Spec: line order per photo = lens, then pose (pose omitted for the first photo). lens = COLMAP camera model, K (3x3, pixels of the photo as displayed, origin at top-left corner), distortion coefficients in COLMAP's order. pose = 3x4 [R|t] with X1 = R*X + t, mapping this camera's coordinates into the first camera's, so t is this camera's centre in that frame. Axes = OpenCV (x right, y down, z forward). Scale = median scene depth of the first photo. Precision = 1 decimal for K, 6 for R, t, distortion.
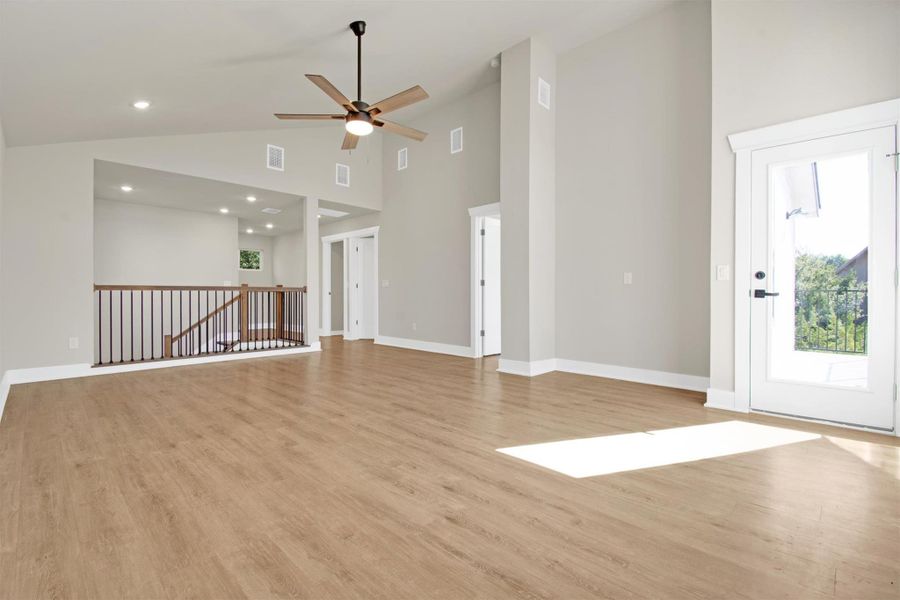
lens RADIAL K [[414.6, 0, 456.3], [0, 414.6, 296.8], [0, 0, 1]] dist [-0.010176, 0.000179]
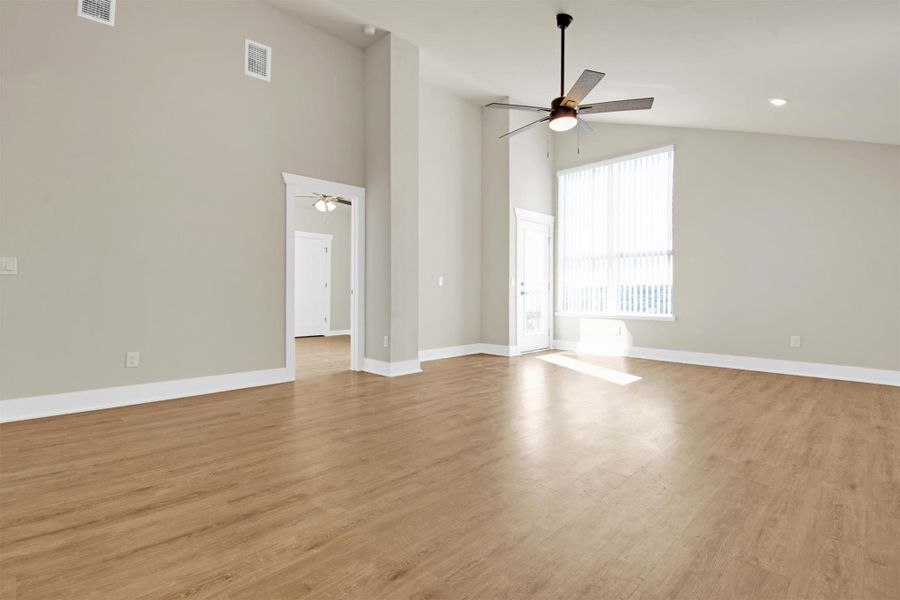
lens RADIAL K [[414.6, 0, 456.3], [0, 414.6, 296.8], [0, 0, 1]] dist [-0.010176, 0.000179]
pose [[0.022690, -0.013683, 0.999649, -1.573245], [0.005034, 0.999895, 0.013572, -0.023643], [-0.999730, 0.004725, 0.022756, 1.583711]]
